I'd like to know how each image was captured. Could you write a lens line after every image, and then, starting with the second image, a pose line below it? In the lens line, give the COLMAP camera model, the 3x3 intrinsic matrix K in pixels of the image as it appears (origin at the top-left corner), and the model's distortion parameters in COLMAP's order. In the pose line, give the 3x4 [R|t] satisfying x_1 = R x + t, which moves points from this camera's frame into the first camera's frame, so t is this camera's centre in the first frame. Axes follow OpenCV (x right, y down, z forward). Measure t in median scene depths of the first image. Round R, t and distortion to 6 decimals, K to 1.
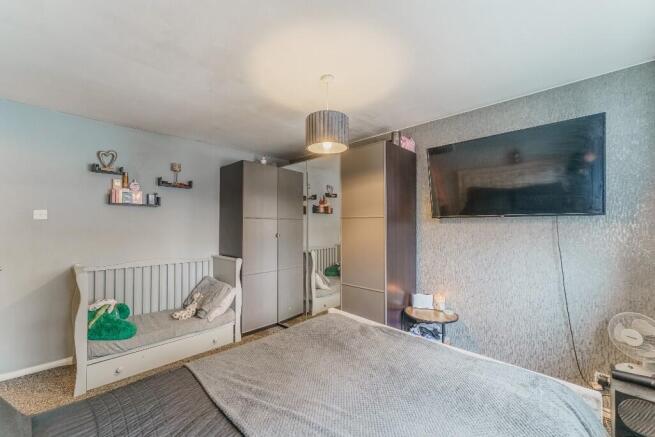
lens RADIAL K [[262.7, 0, 317.9], [0, 262.7, 225.2], [0, 0, 1]] dist [-0.000023, 0.000079]
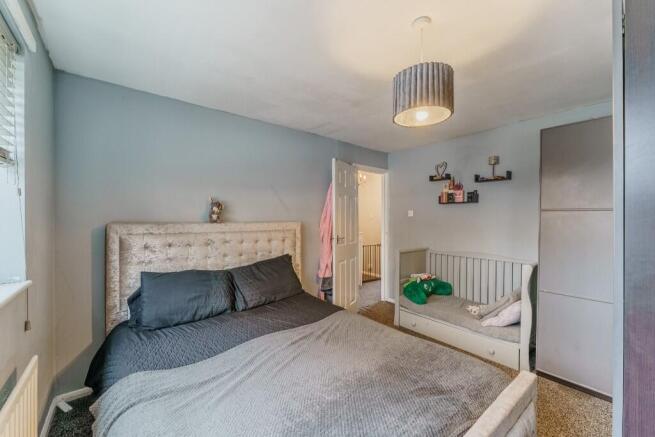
lens RADIAL K [[262.7, 0, 317.9], [0, 262.7, 225.2], [0, 0, 1]] dist [-0.000023, 0.000079]
pose [[-0.113758, 0.023480, -0.993231, 0.545911], [-0.007212, 0.999675, 0.024458, -0.002591], [0.993482, 0.009945, -0.113552, 0.521794]]
